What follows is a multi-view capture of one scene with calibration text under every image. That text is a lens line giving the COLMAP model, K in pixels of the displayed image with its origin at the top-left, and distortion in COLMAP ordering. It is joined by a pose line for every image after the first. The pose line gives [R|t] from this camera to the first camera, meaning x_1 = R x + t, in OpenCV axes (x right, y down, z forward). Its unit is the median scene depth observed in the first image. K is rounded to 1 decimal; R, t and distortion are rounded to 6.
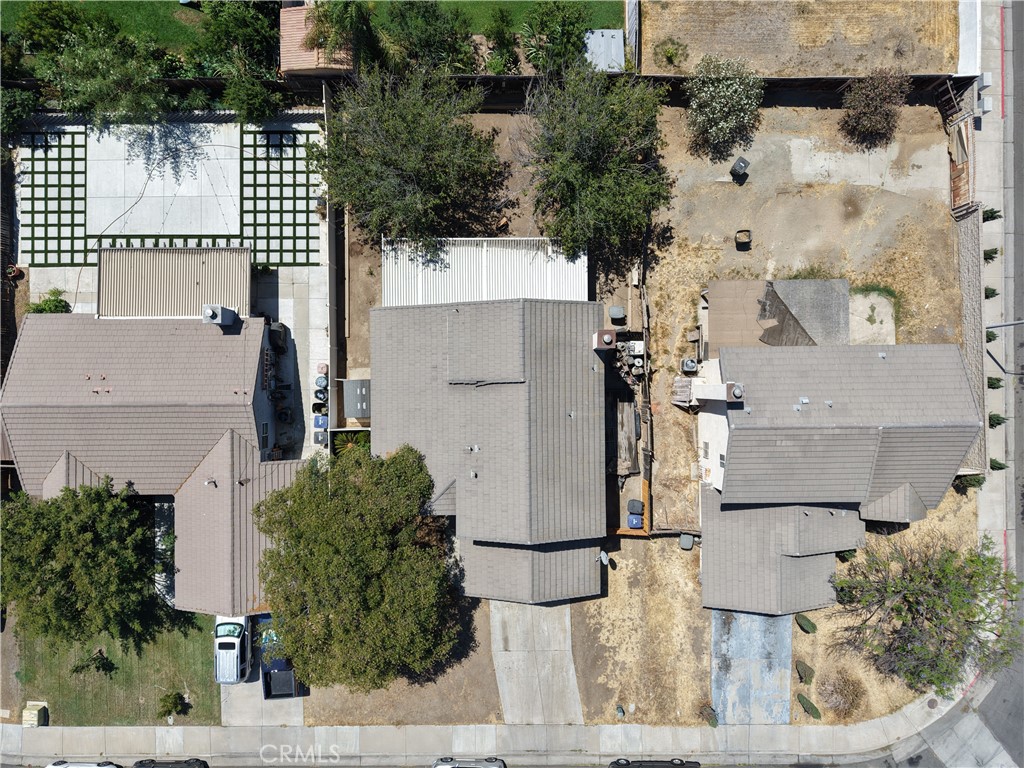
lens RADIAL K [[685.0, 0, 506.4], [0, 685.0, 387.7], [0, 0, 1]] dist [0.033239, -0.030661]
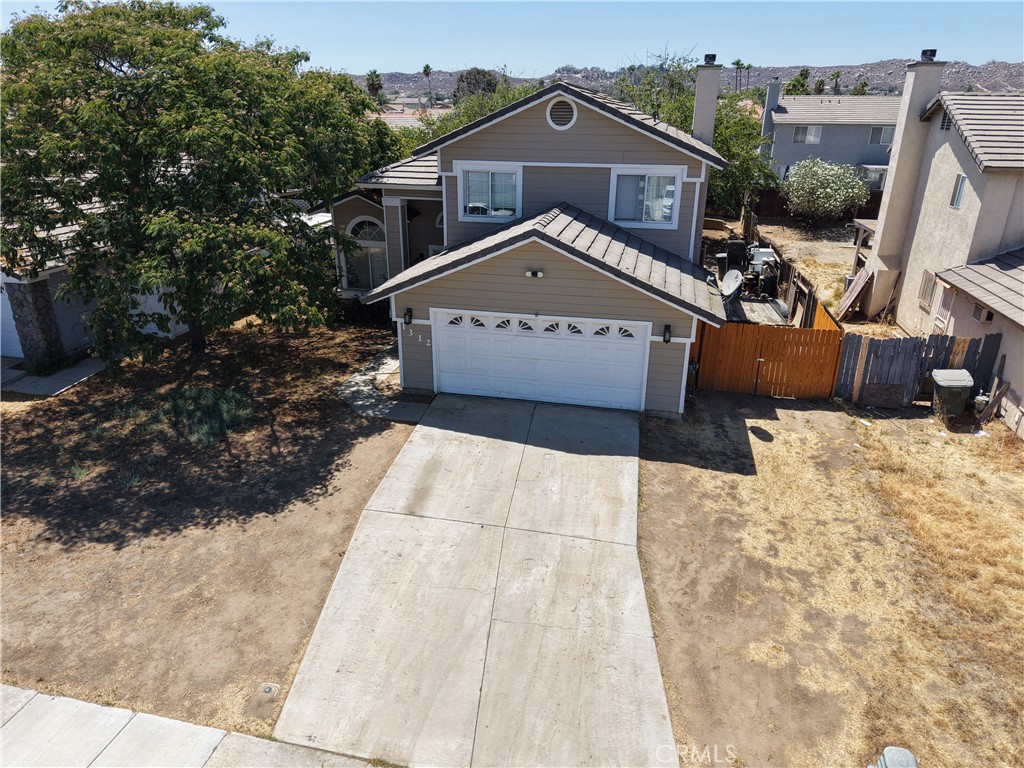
lens RADIAL K [[685.0, 0, 506.4], [0, 685.0, 387.7], [0, 0, 1]] dist [0.033239, -0.030661]
pose [[0.974528, 0.091561, -0.204723, 0.095050], [-0.224165, 0.370331, -0.901446, 0.620030], [-0.006722, 0.924376, 0.381423, 0.843430]]
